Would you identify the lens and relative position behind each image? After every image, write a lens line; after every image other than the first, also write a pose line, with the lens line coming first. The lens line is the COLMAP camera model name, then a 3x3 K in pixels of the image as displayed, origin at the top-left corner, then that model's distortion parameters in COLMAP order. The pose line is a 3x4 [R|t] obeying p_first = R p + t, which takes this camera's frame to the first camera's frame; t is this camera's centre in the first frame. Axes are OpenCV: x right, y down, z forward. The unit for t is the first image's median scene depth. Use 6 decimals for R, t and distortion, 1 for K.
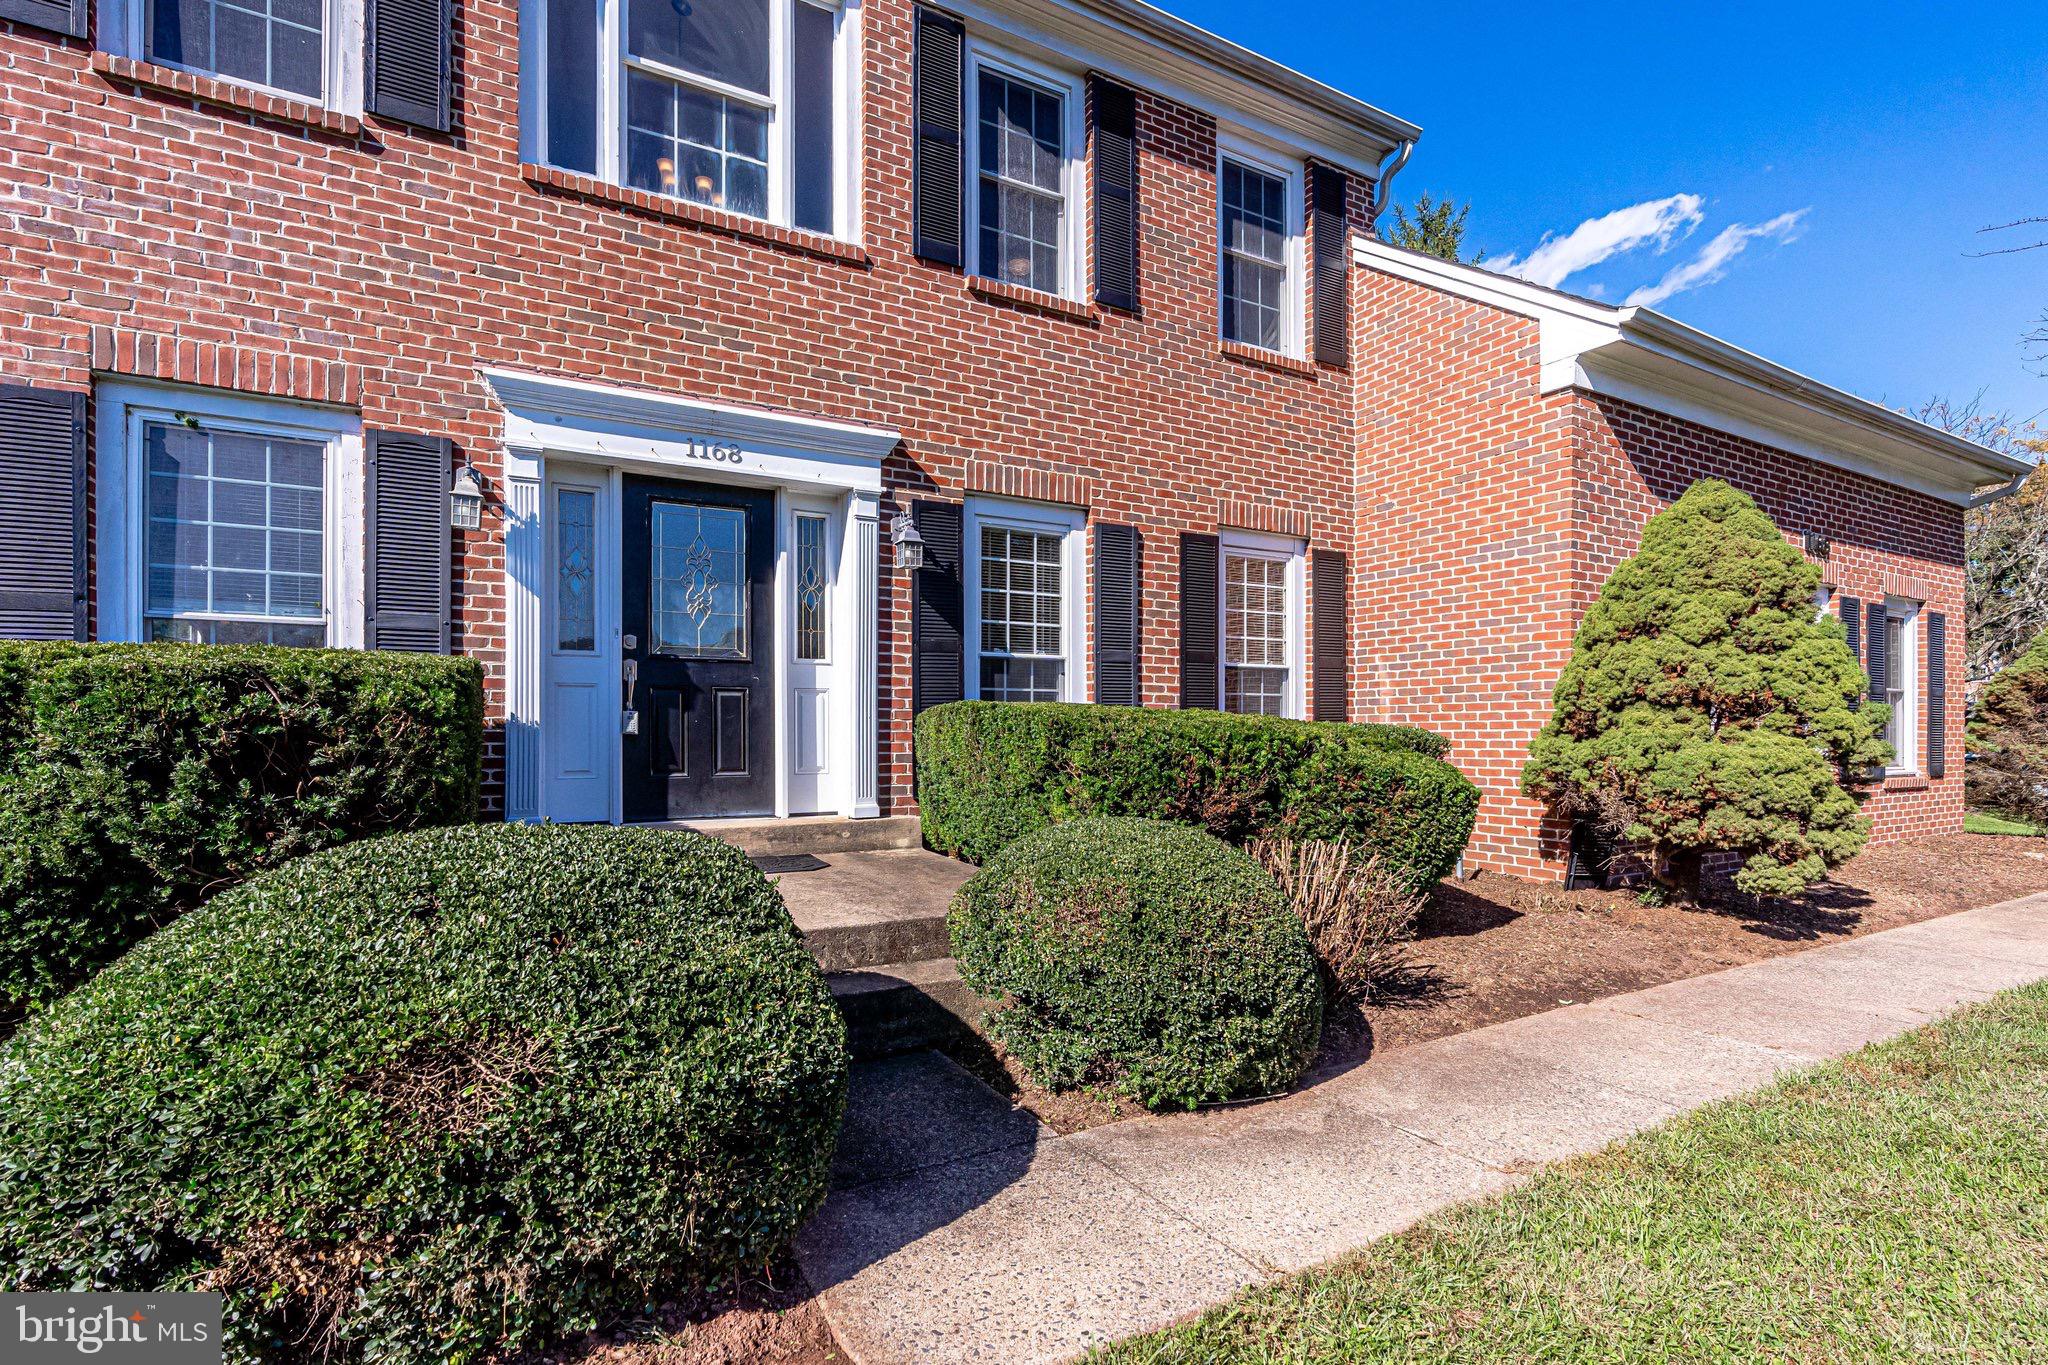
lens RADIAL K [[978.4, 0, 1019.6], [0, 978.4, 670.1], [0, 0, 1]] dist [-0.000318, 0.000019]
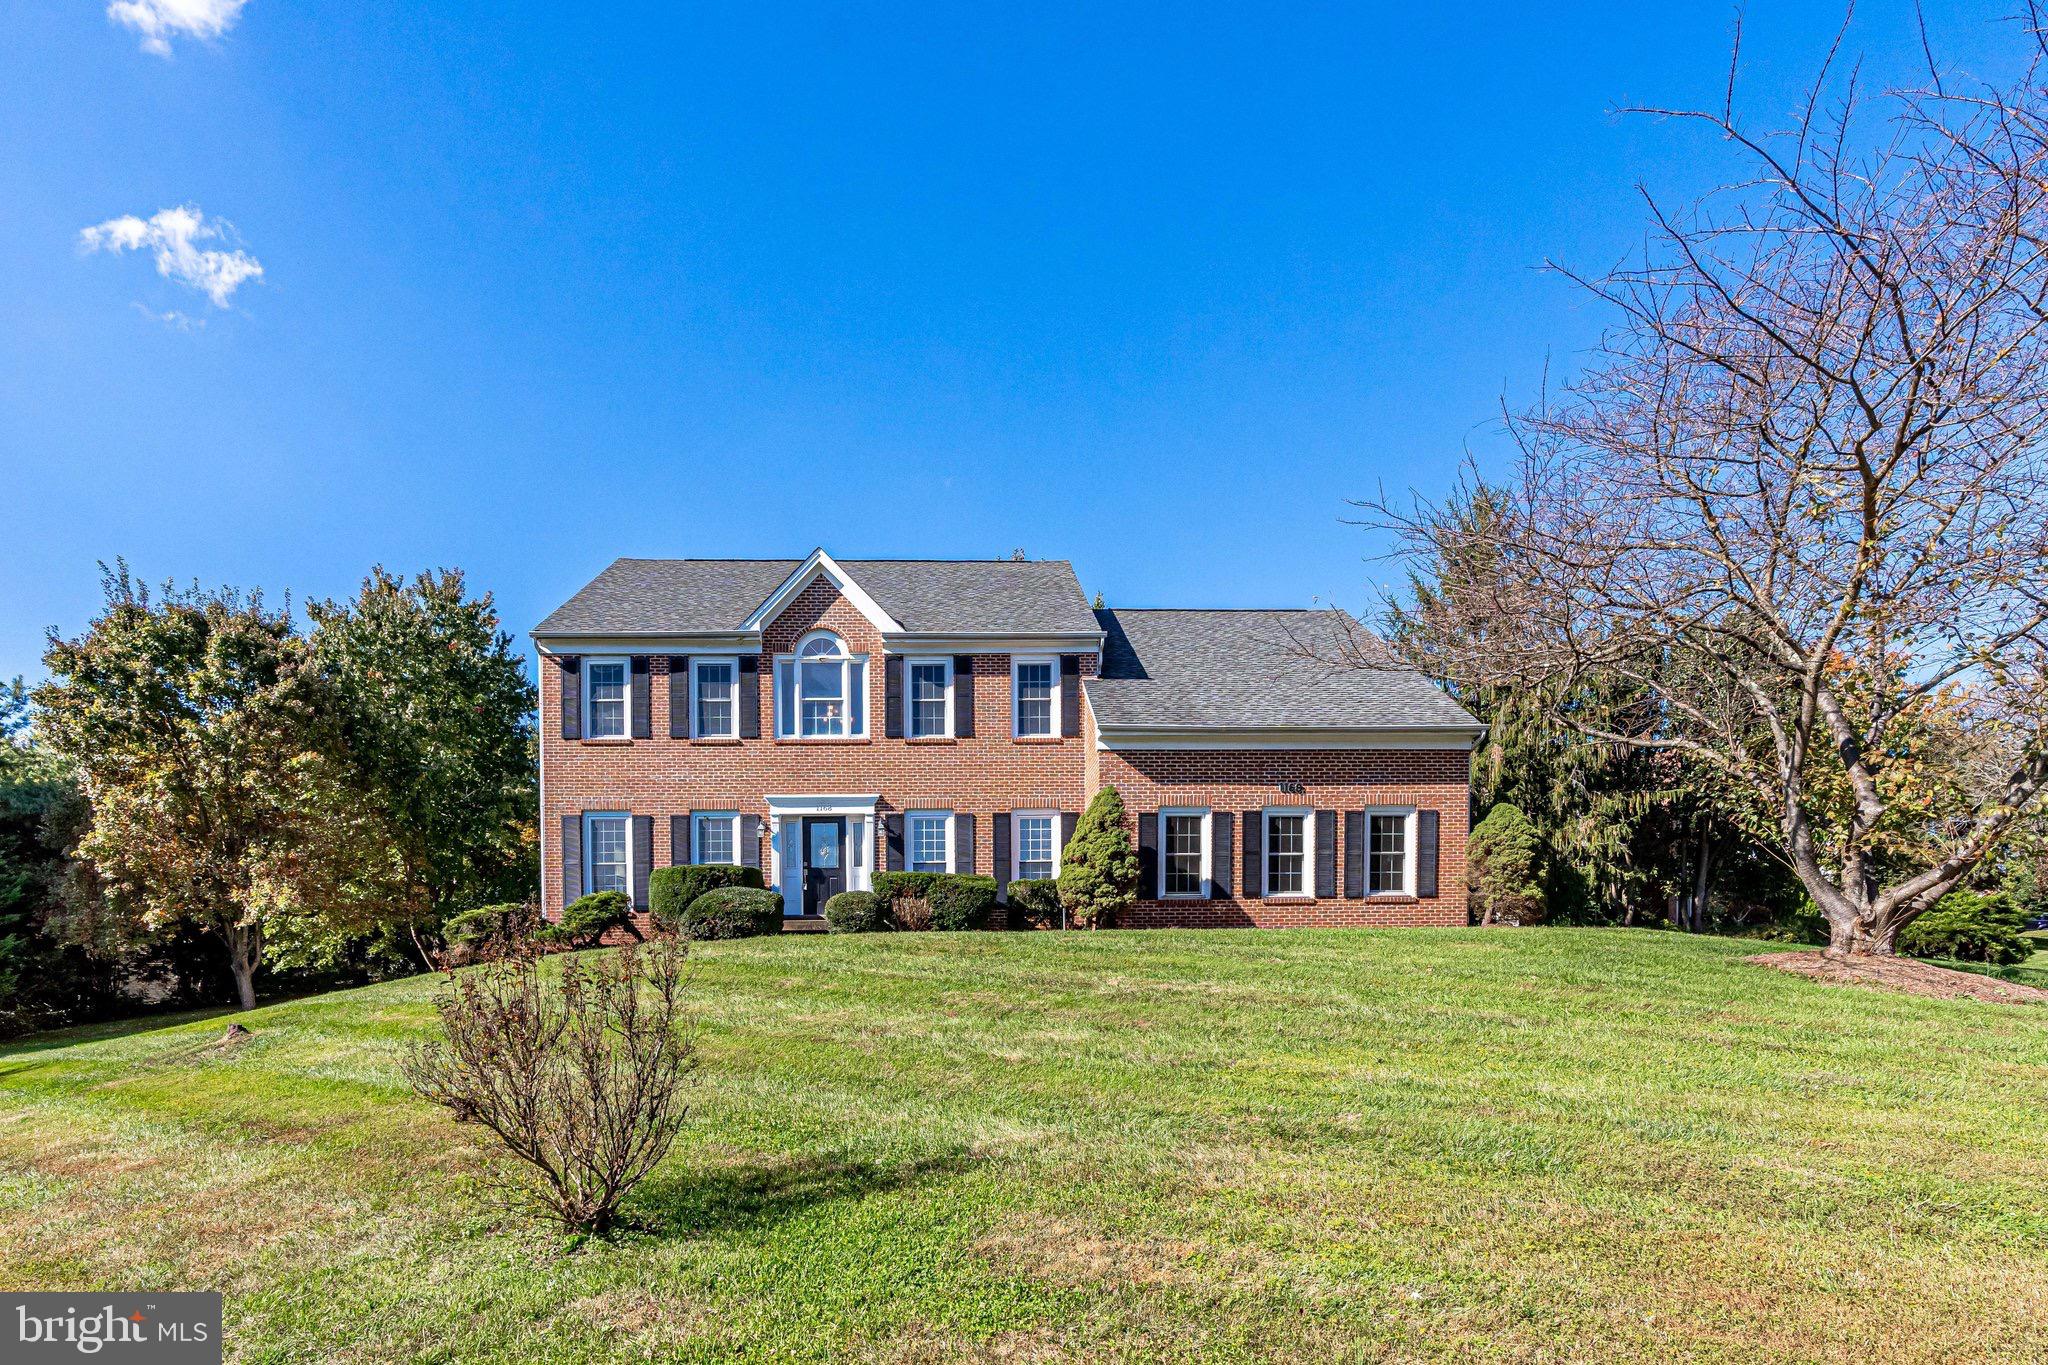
lens RADIAL K [[1023.0, 0, 996.4], [0, 1023.0, 824.4], [0, 0, 1]] dist [-0.003613, 0.000514]
pose [[0.878474, -0.082650, -0.470587, 1.690956], [0.041661, 0.994424, -0.096880, 0.184595], [0.475970, 0.065502, 0.877019, -1.656322]]
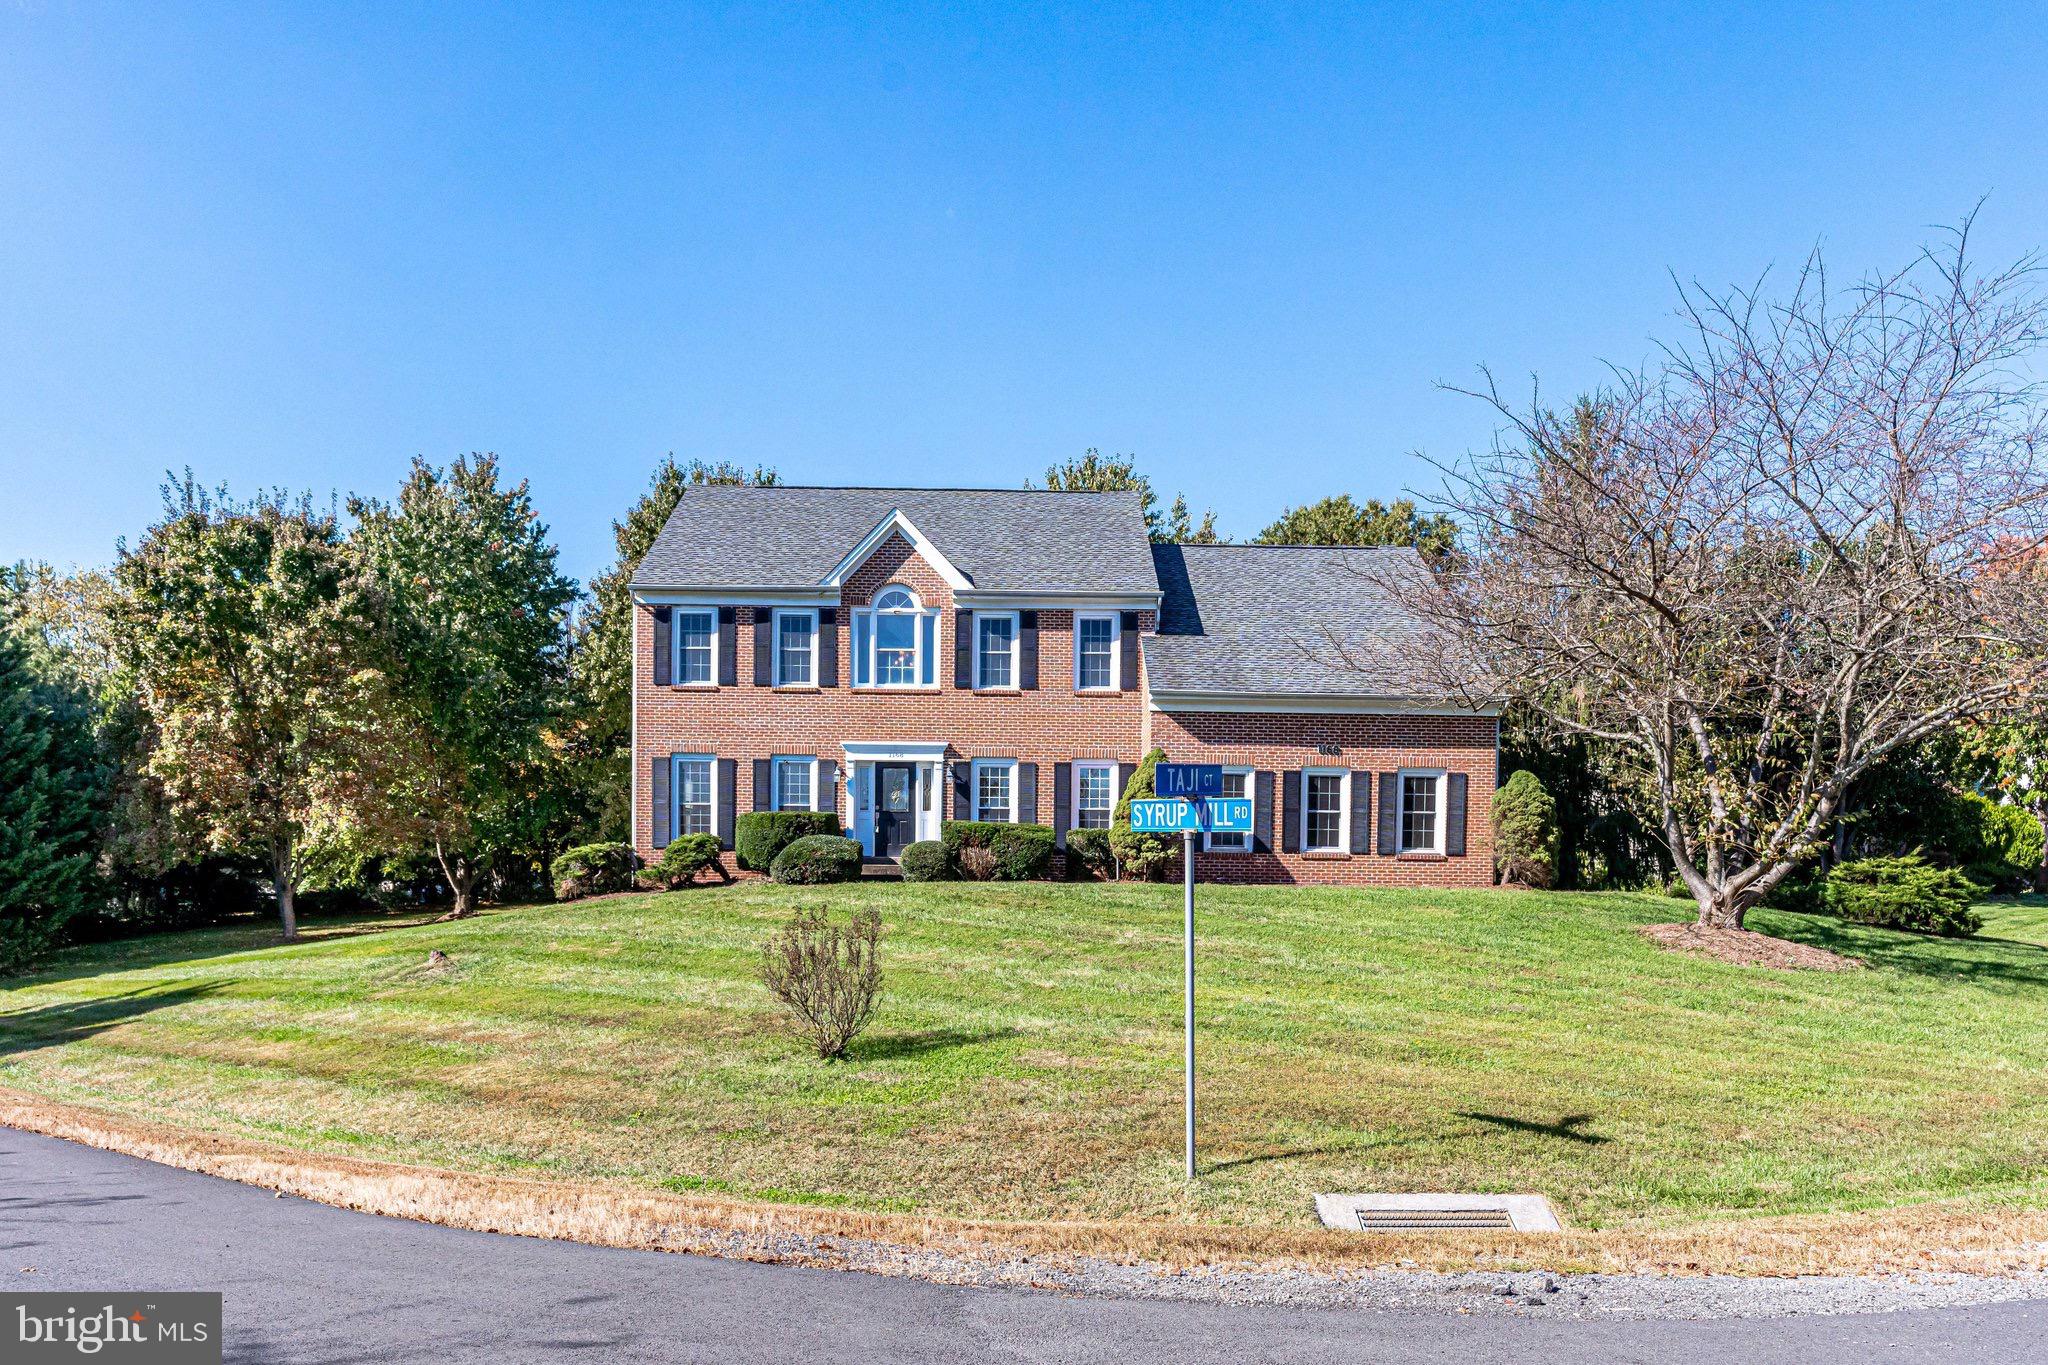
lens RADIAL K [[1439.6, 0, 1020.3], [0, 1439.6, 563.6], [0, 0, 1]] dist [0.006080, -0.001937]
pose [[0.857338, -0.109787, -0.502911, 2.549767], [0.021399, 0.983748, -0.178276, 0.039208], [0.514310, 0.142081, 0.845753, -3.038475]]
